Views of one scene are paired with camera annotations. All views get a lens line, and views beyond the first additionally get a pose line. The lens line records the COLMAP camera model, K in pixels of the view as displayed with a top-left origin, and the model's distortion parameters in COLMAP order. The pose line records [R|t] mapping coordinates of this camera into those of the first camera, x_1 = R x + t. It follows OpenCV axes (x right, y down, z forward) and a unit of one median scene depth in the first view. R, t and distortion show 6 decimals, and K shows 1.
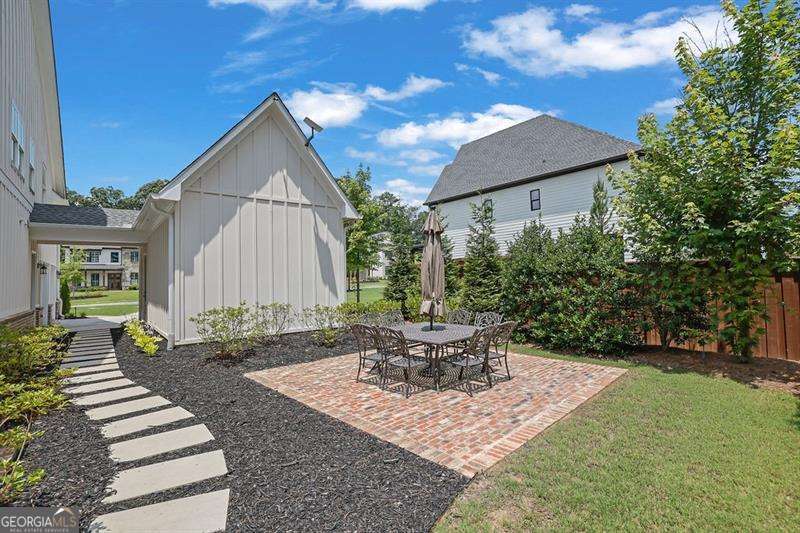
lens RADIAL K [[383.8, 0, 400.0], [0, 383.8, 266.5], [0, 0, 1]] dist [-0.026115, -0.000034]
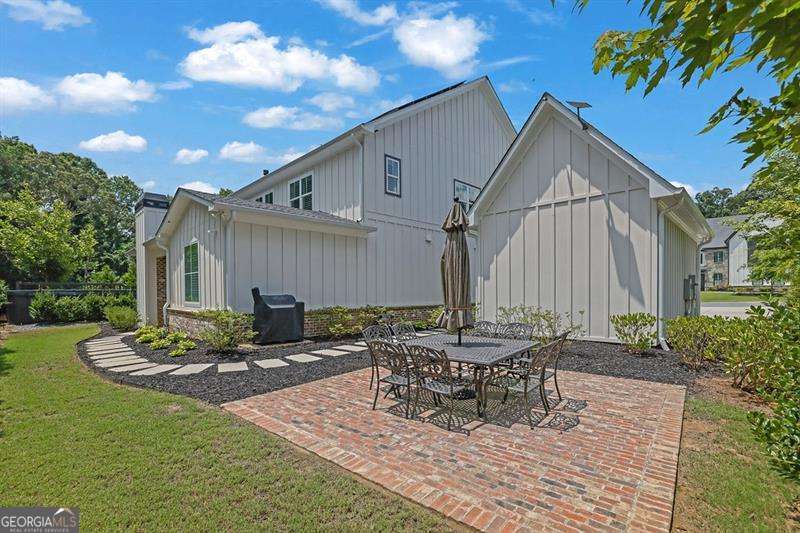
lens RADIAL K [[356.2, 0, 400.7], [0, 356.2, 286.2], [0, 0, 1]] dist [-0.027087, 0.000076]
pose [[0.072583, 0.010889, -0.997303, 0.960178], [0.041466, 0.999043, 0.013926, 0.022691], [0.996500, -0.042365, 0.072062, 0.914904]]
